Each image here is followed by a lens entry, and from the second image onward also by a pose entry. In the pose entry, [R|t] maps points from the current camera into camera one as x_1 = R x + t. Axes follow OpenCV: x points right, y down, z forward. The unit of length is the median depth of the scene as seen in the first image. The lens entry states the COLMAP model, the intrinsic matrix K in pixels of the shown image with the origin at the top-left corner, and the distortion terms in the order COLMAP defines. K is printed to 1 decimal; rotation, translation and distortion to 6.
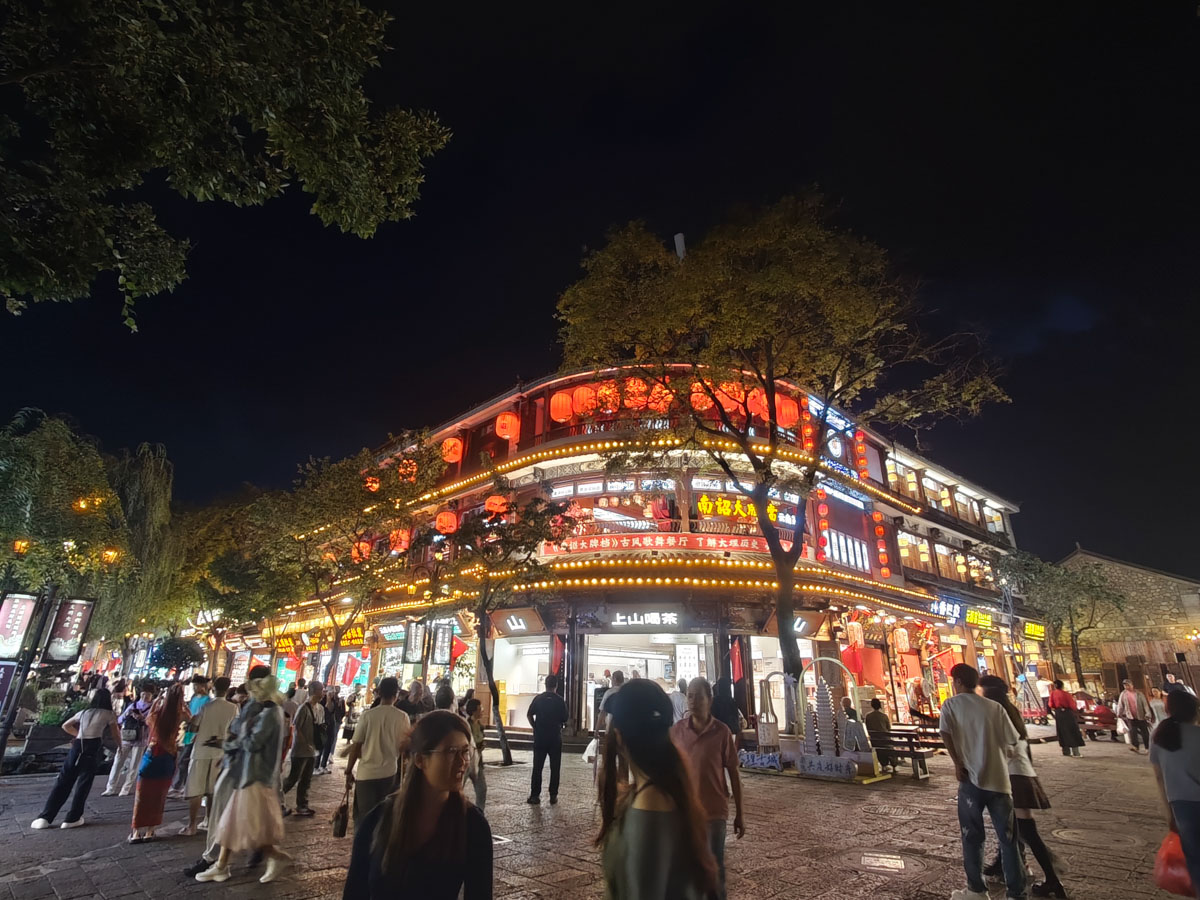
lens RADIAL K [[646.4, 0, 600.0], [0, 646.4, 450.0], [0, 0, 1]] dist [0.002381, -0.000691]
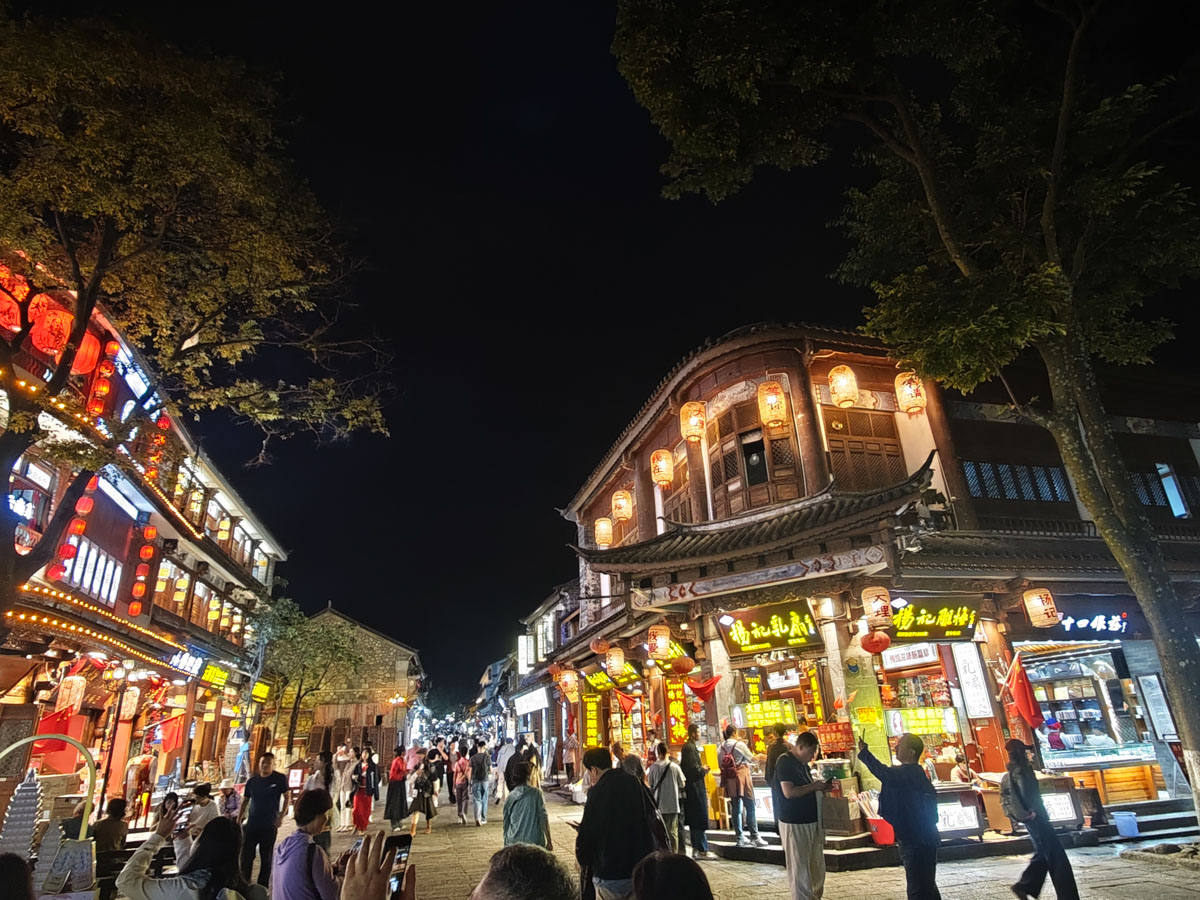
lens RADIAL K [[703.6, 0, 600.0], [0, 703.6, 450.0], [0, 0, 1]] dist [0.003205, -0.001144]
pose [[0.481098, 0.300476, 0.823565, -0.016125], [-0.255022, 0.946768, -0.196452, 0.038589], [-0.838754, -0.115515, 0.532116, 0.143036]]
